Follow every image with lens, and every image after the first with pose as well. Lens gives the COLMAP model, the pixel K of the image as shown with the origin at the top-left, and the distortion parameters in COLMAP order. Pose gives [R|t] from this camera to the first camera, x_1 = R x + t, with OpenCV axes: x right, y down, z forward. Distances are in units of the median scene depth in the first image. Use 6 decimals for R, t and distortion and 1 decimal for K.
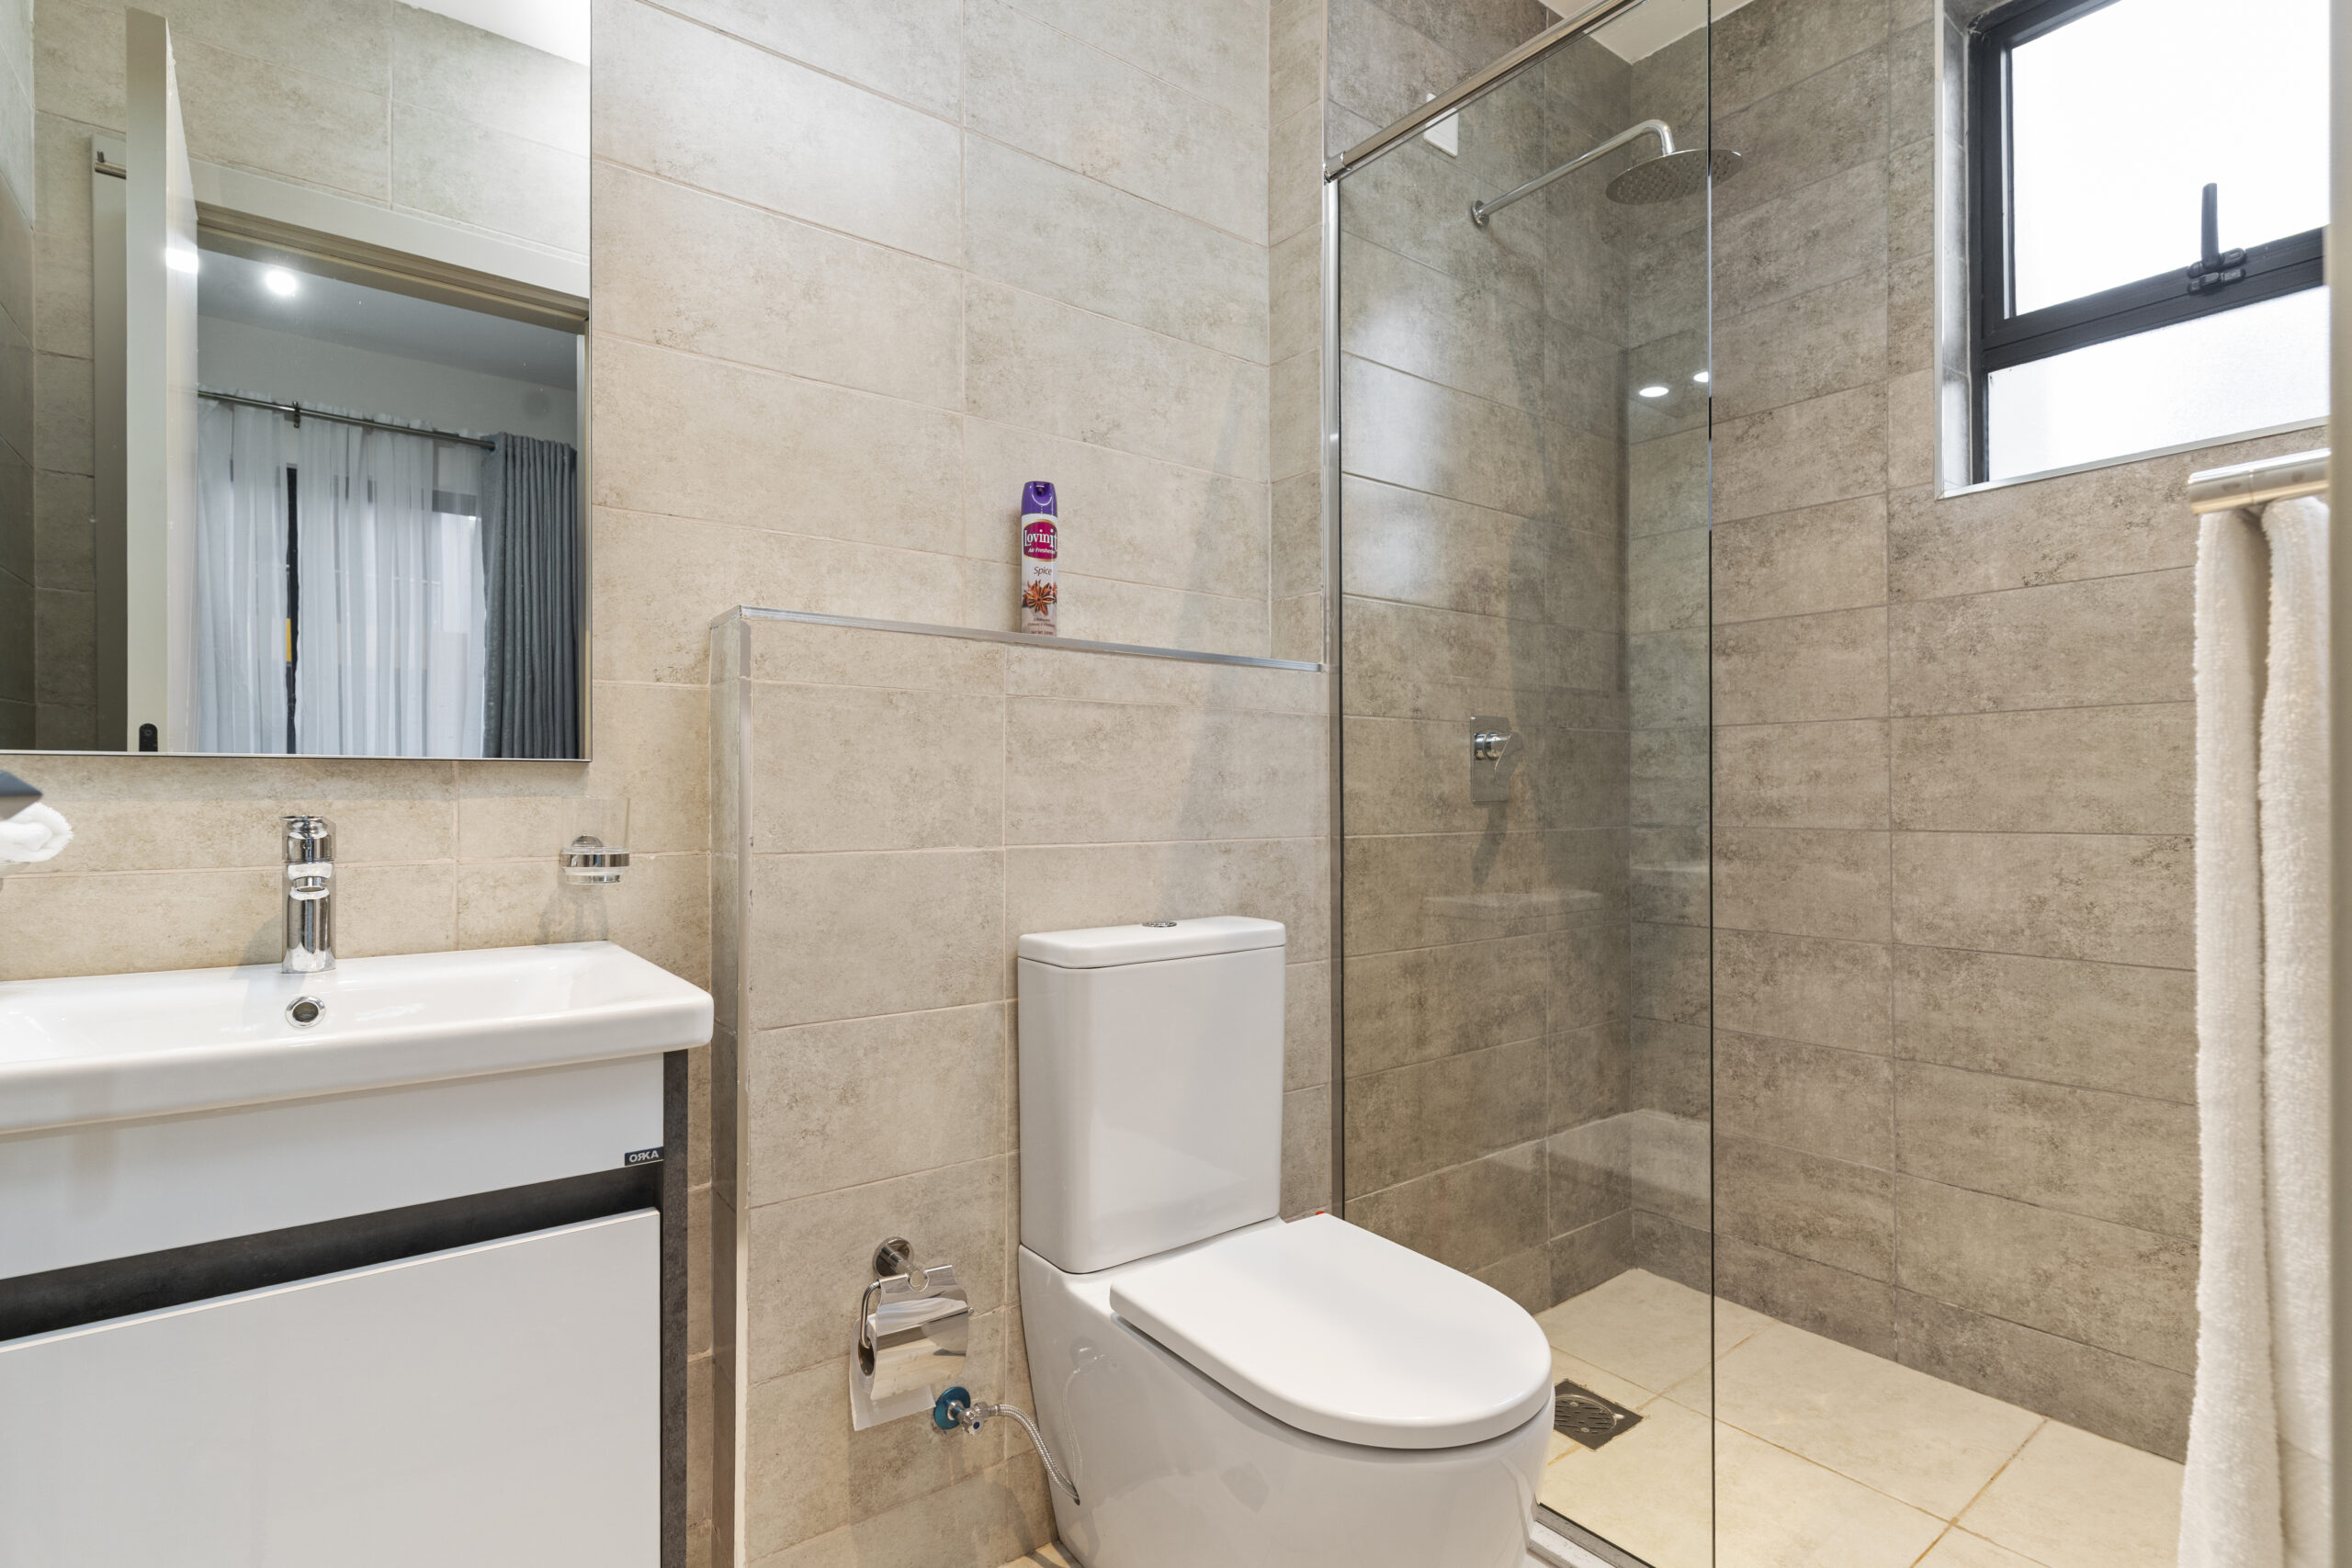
lens RADIAL K [[1127.4, 0, 1176.4], [0, 1127.4, 763.5], [0, 0, 1]] dist [0.003546, 0.000457]
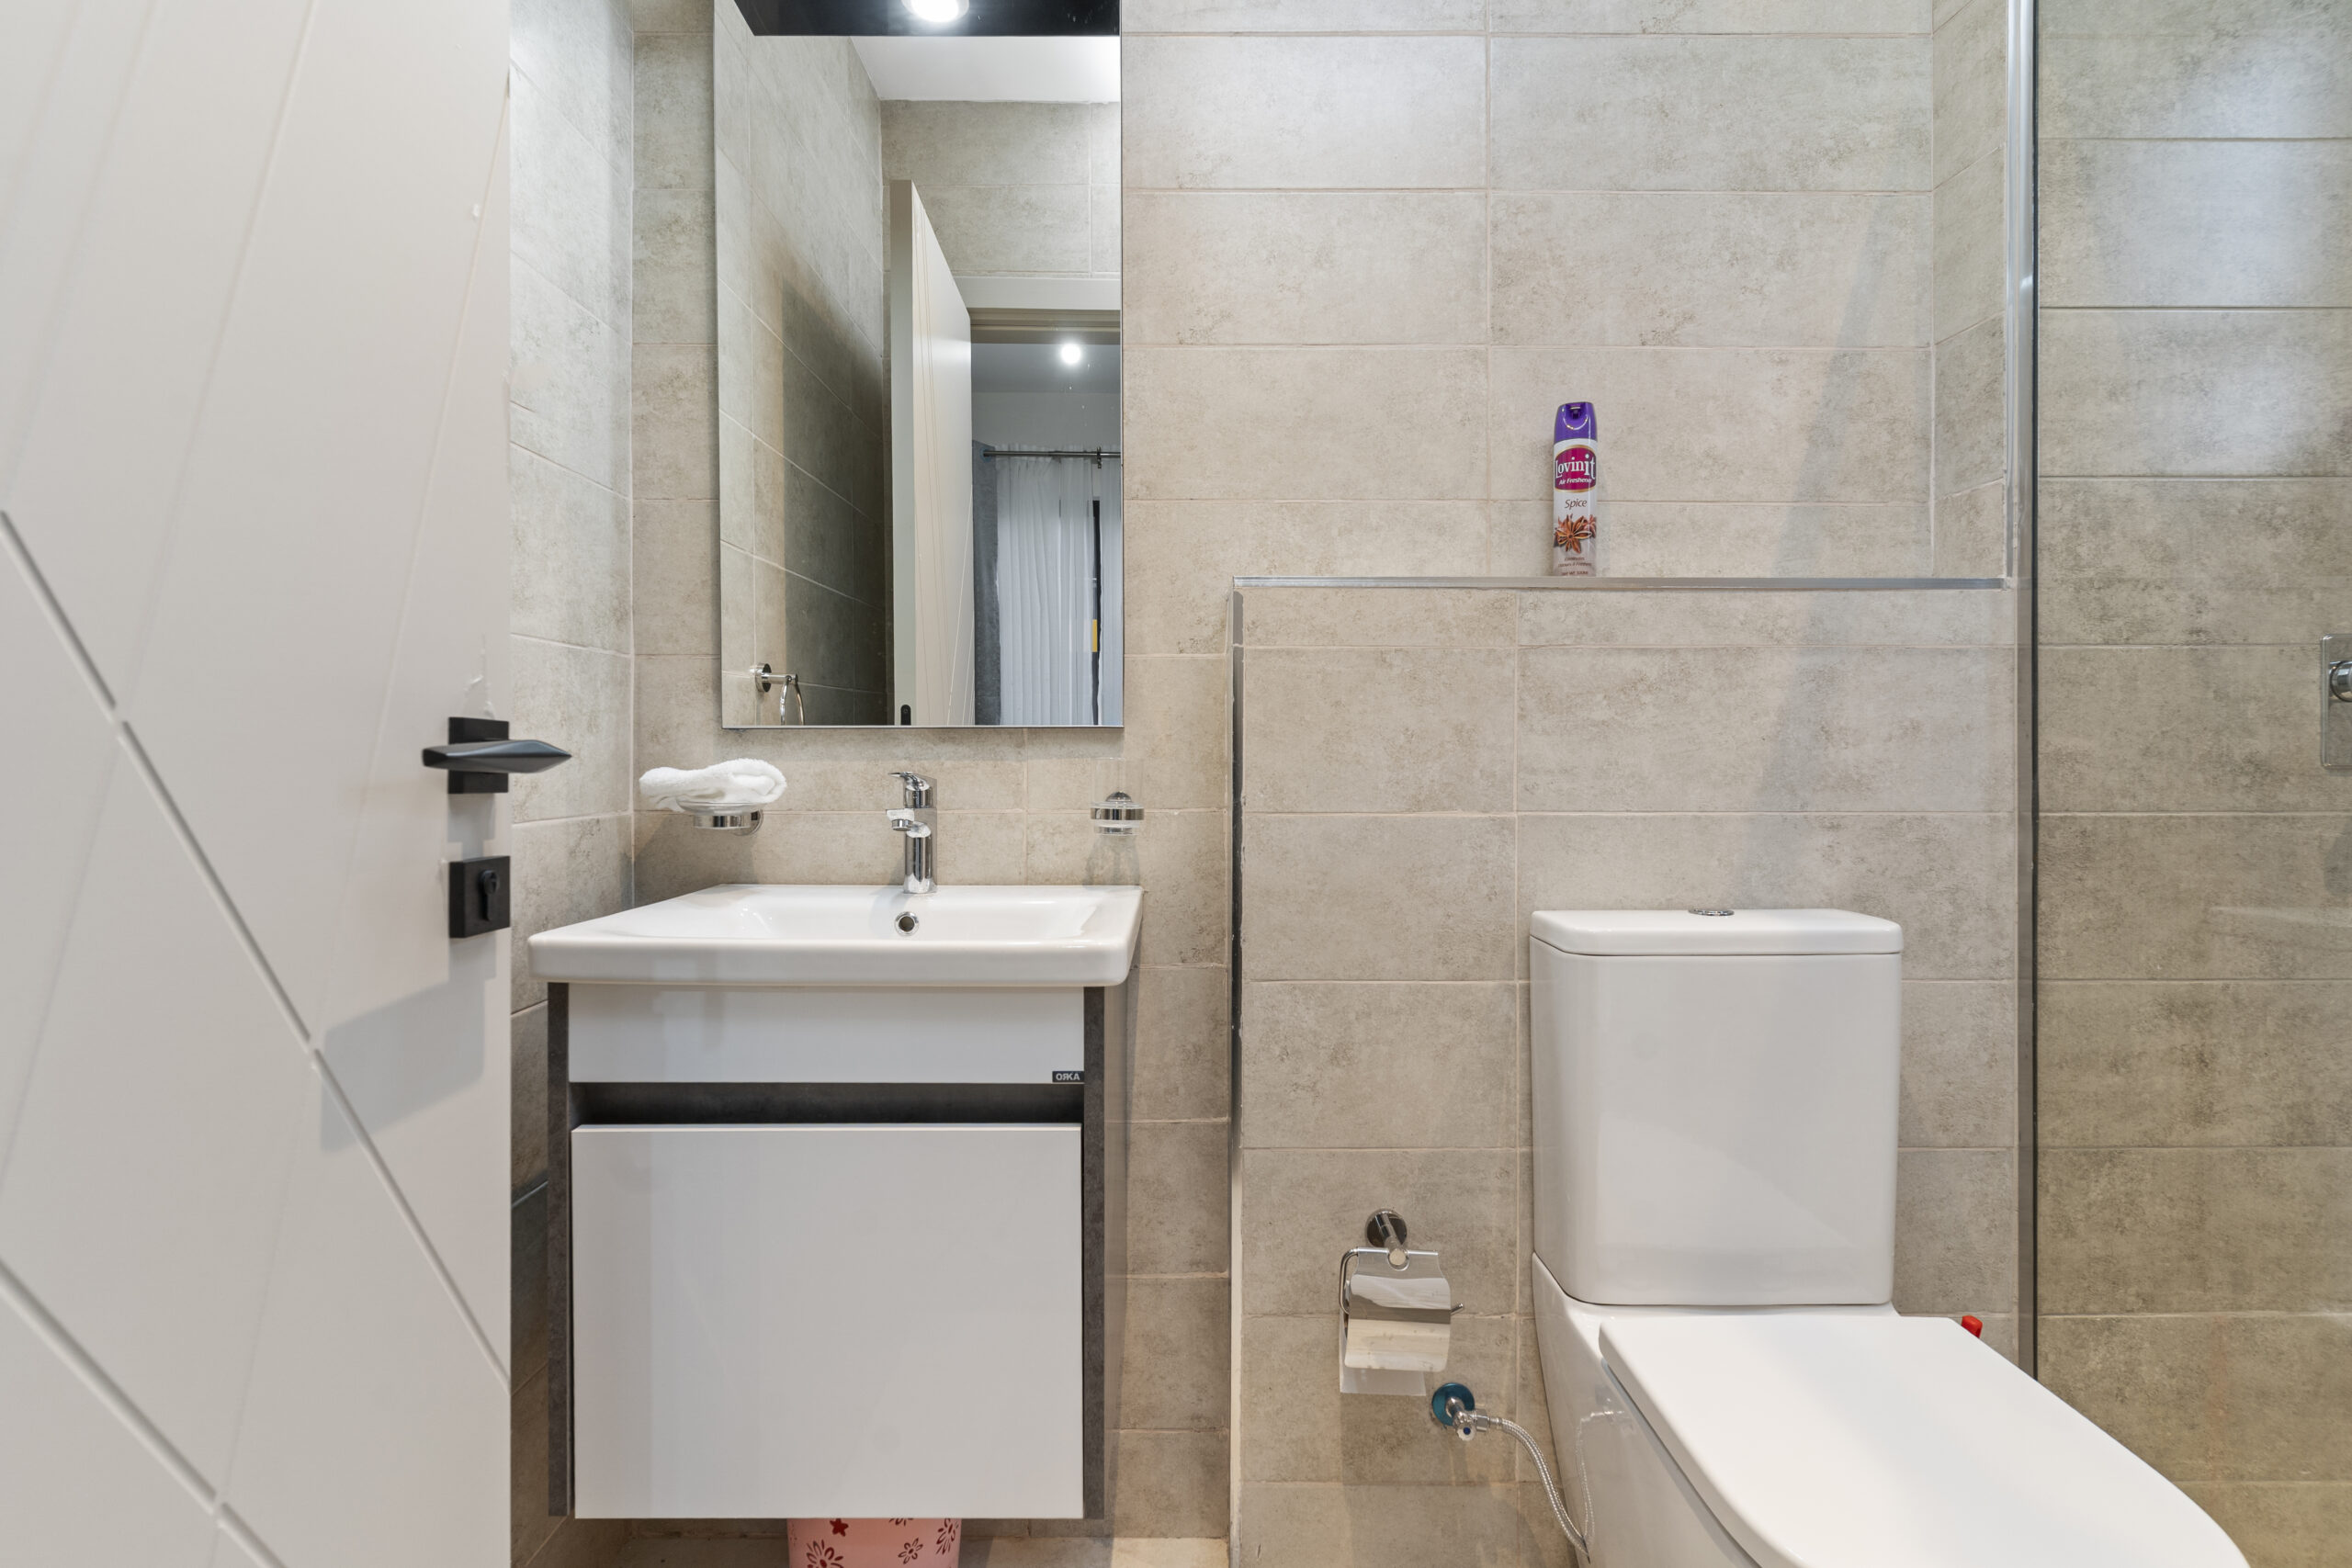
lens RADIAL K [[1142.8, 0, 1176.0], [0, 1142.8, 742.2], [0, 0, 1]] dist [0.002738, 0.000579]
pose [[0.797076, -0.008792, -0.603815, 0.186819], [0.017506, 0.999810, 0.008552, 0.003931], [0.603625, -0.017387, 0.797078, 0.099090]]
